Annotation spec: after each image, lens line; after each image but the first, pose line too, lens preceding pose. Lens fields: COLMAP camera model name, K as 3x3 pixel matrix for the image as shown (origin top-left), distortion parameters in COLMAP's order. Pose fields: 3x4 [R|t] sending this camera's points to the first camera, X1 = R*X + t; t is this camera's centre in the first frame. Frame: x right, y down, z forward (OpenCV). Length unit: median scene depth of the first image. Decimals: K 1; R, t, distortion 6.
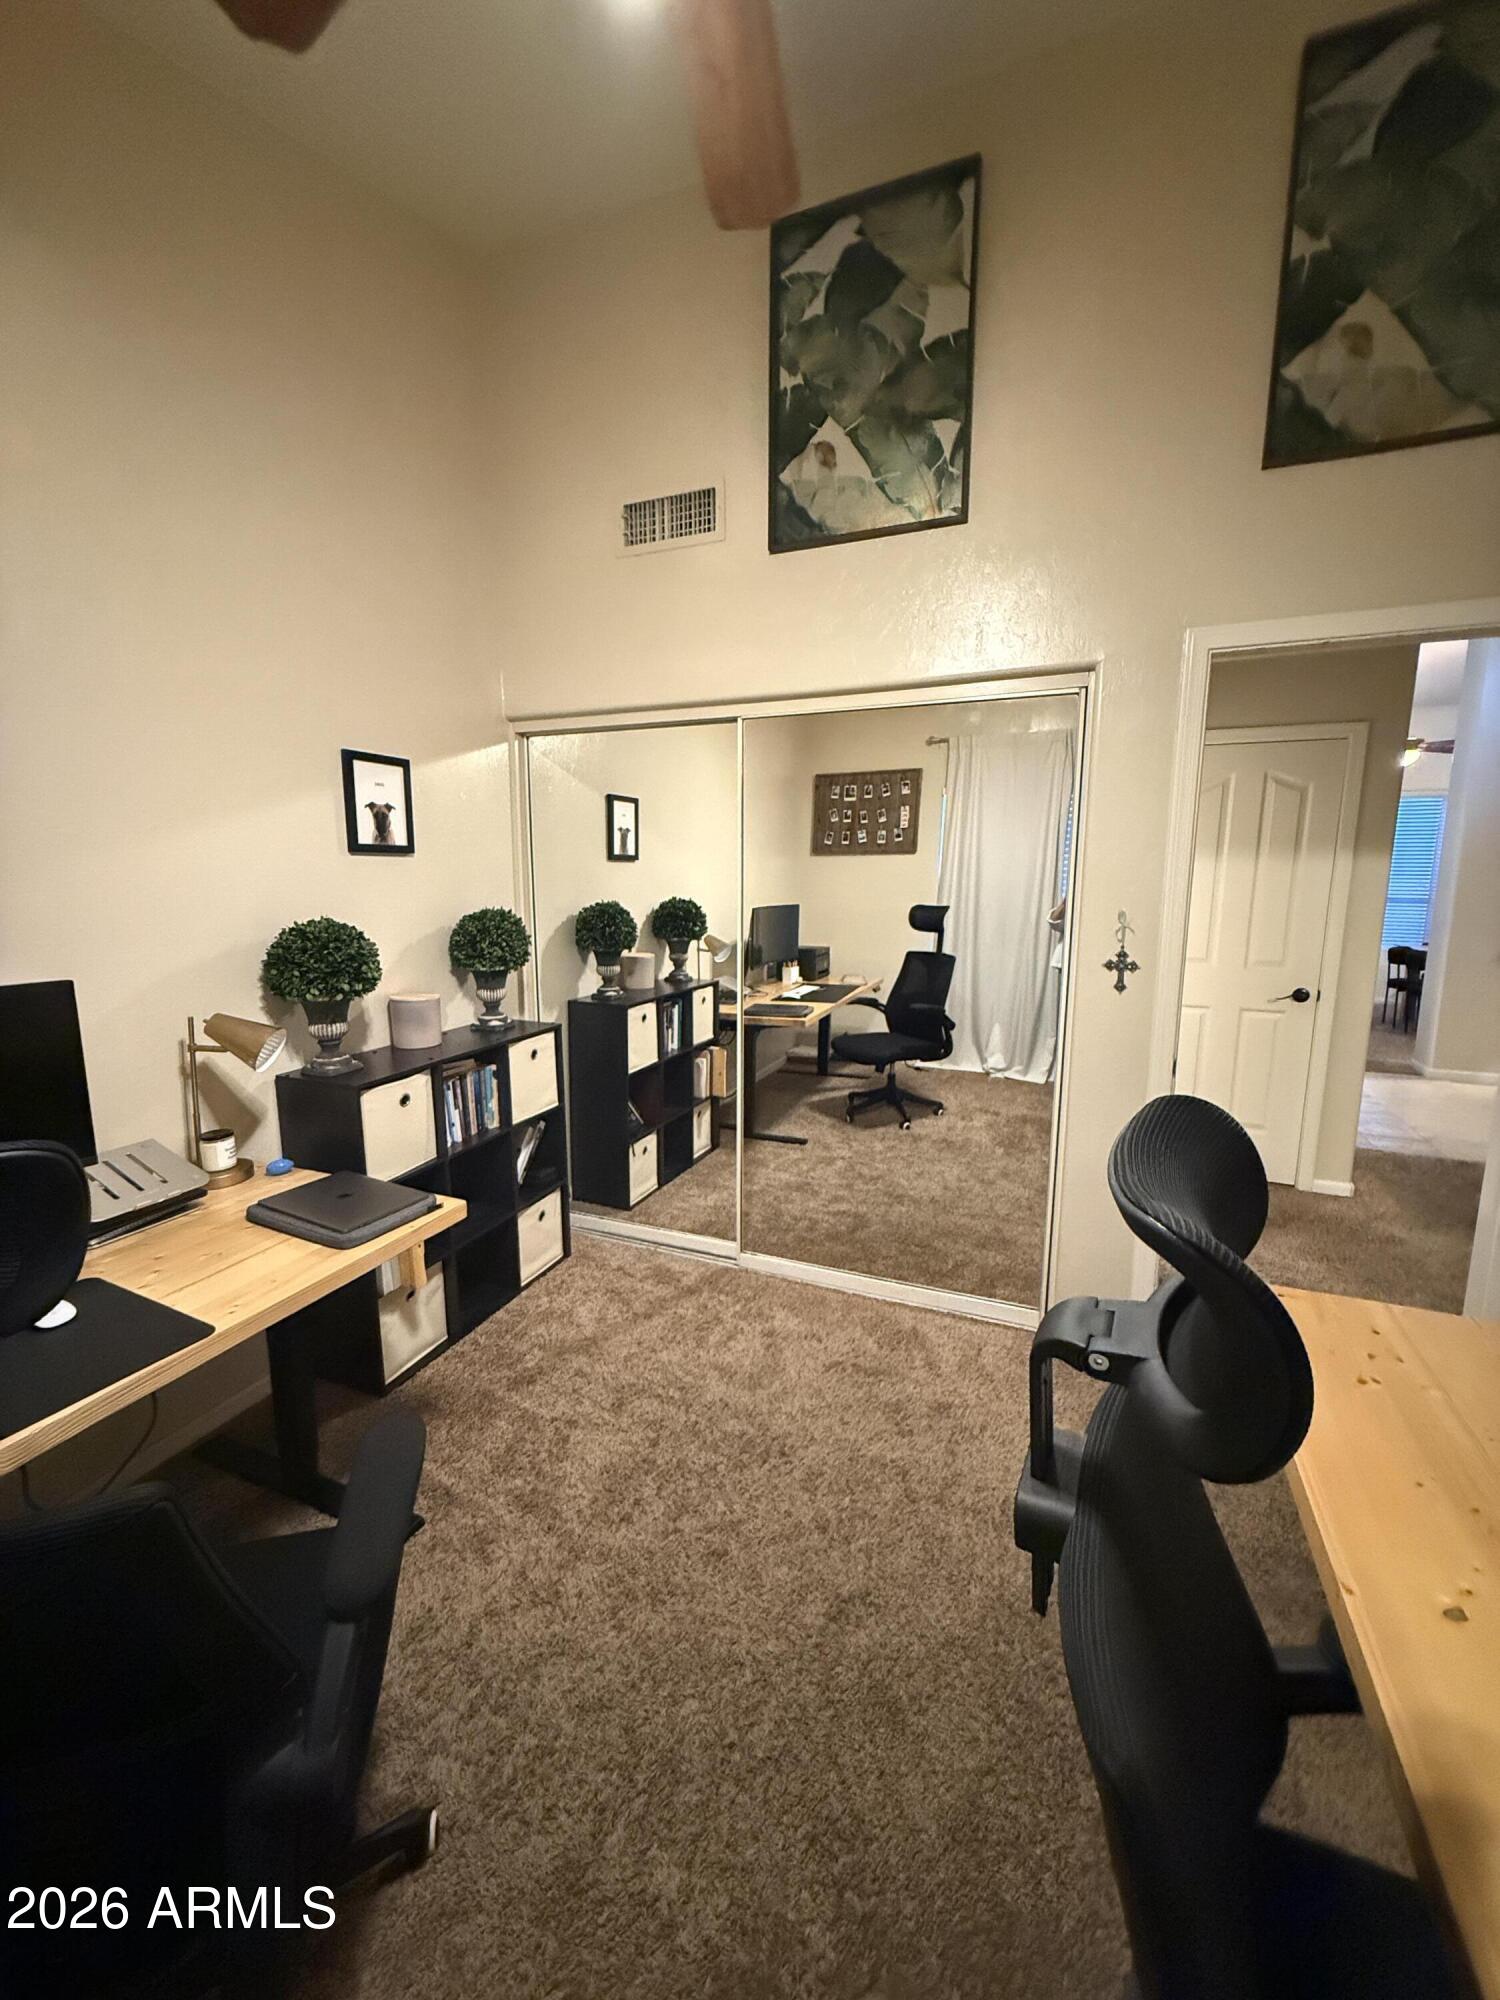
lens RADIAL K [[795.6, 0, 745.2], [0, 795.6, 997.5], [0, 0, 1]] dist [0.001736, 0.000012]
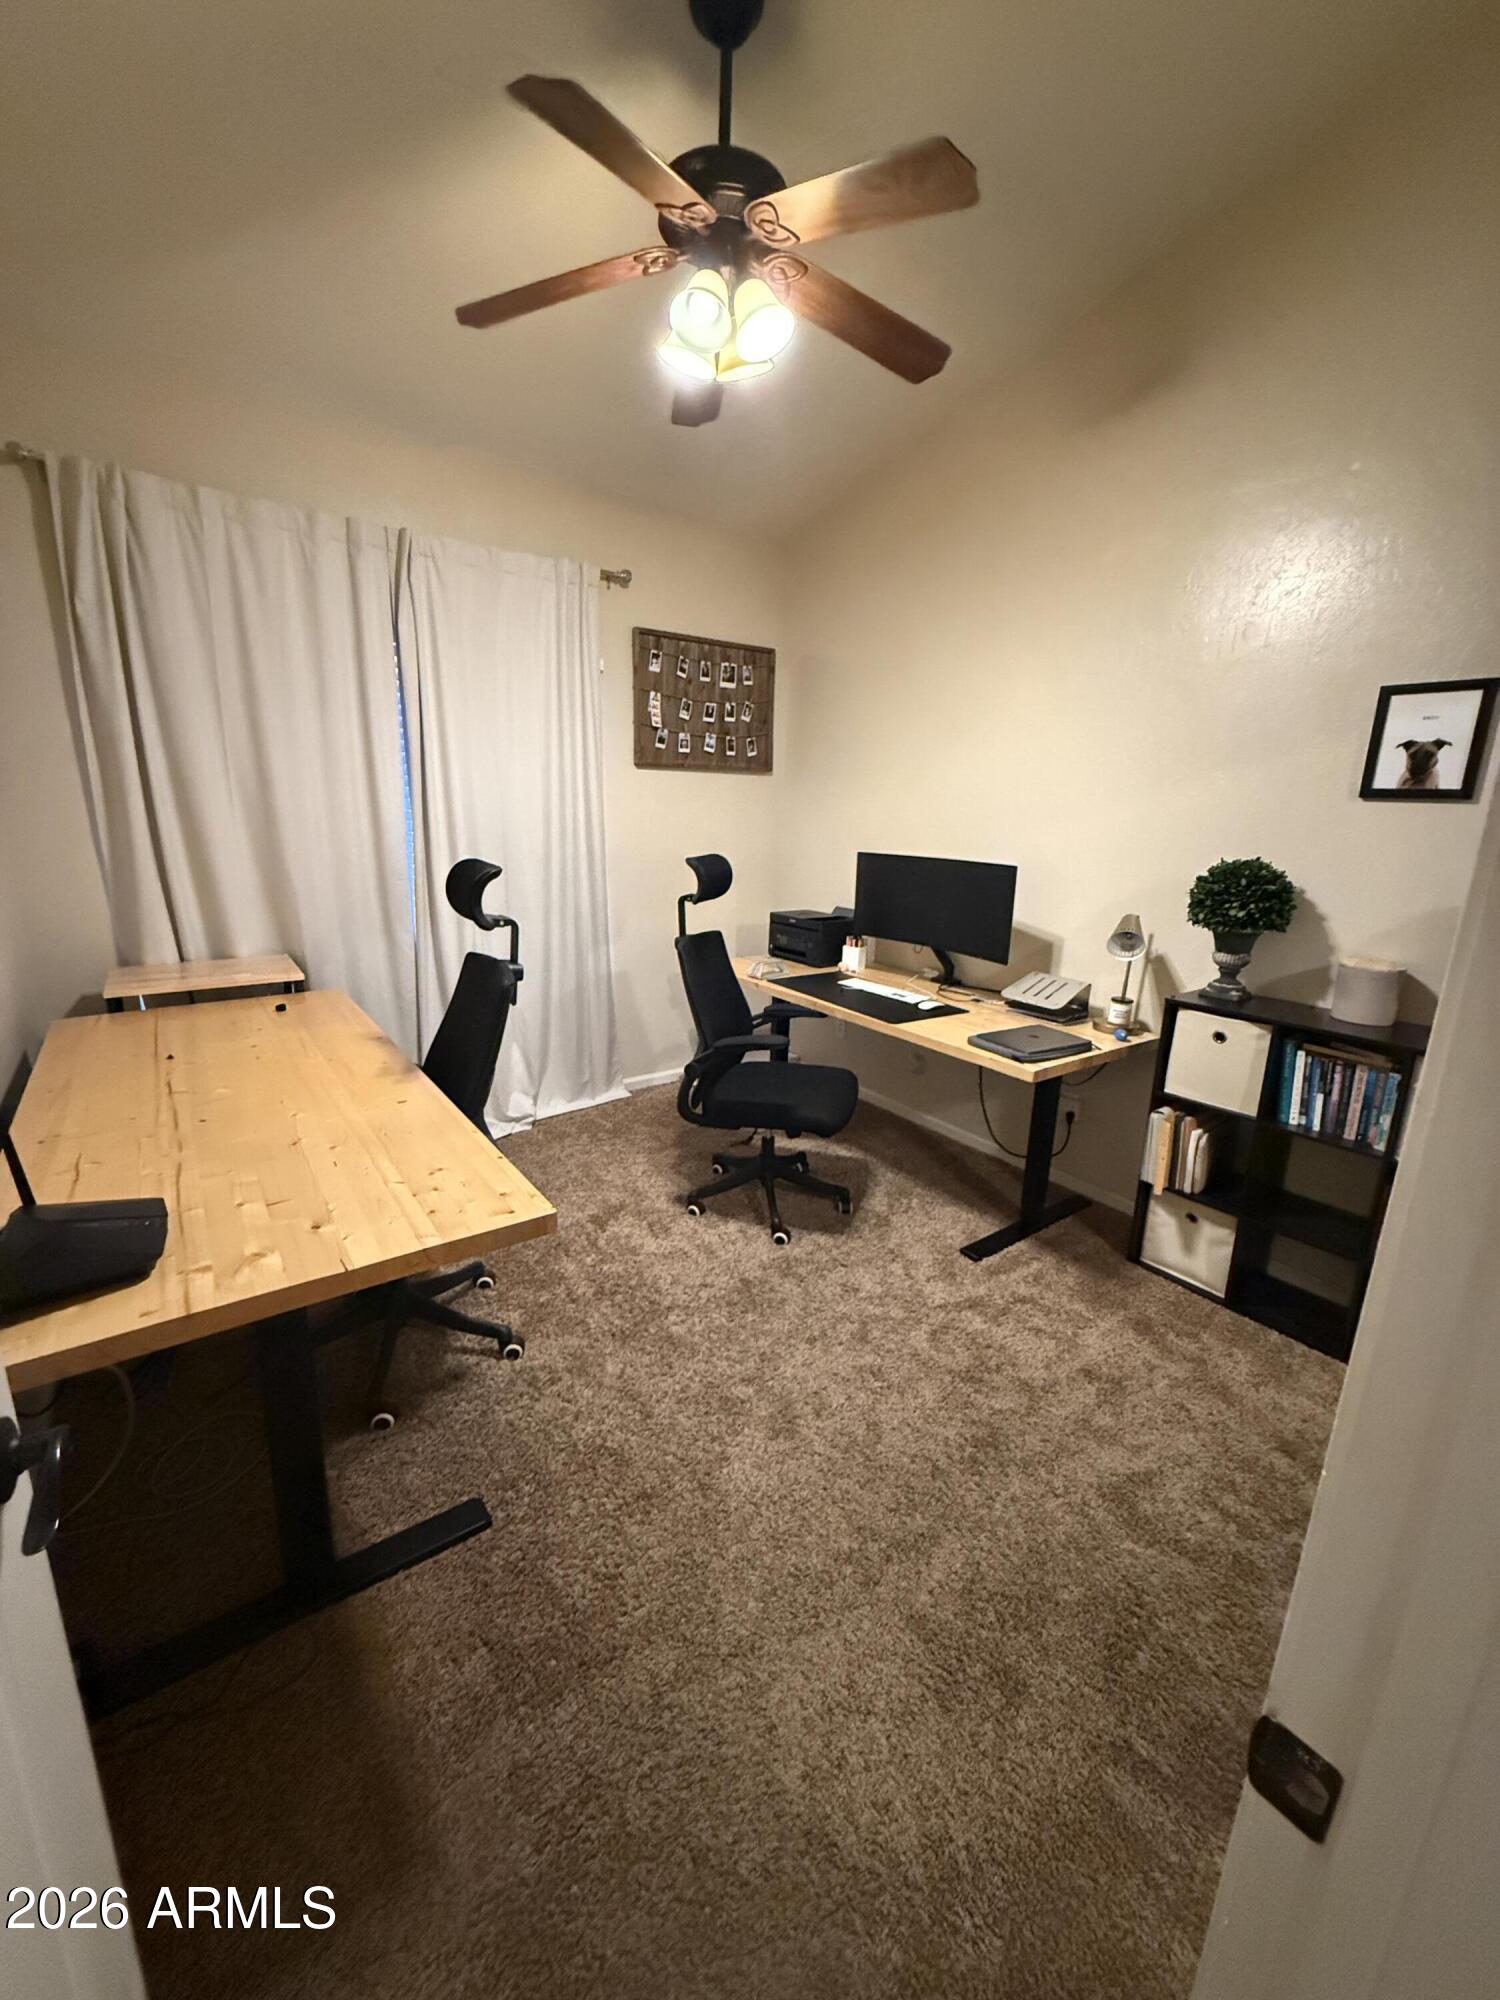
lens RADIAL K [[795.6, 0, 745.2], [0, 795.6, 997.5], [0, 0, 1]] dist [0.001736, 0.000012]
pose [[-0.512254, 0.184472, -0.838789, 0.703121], [-0.168973, 0.935922, 0.309027, -0.126842], [0.842048, 0.300033, -0.448259, 0.860366]]
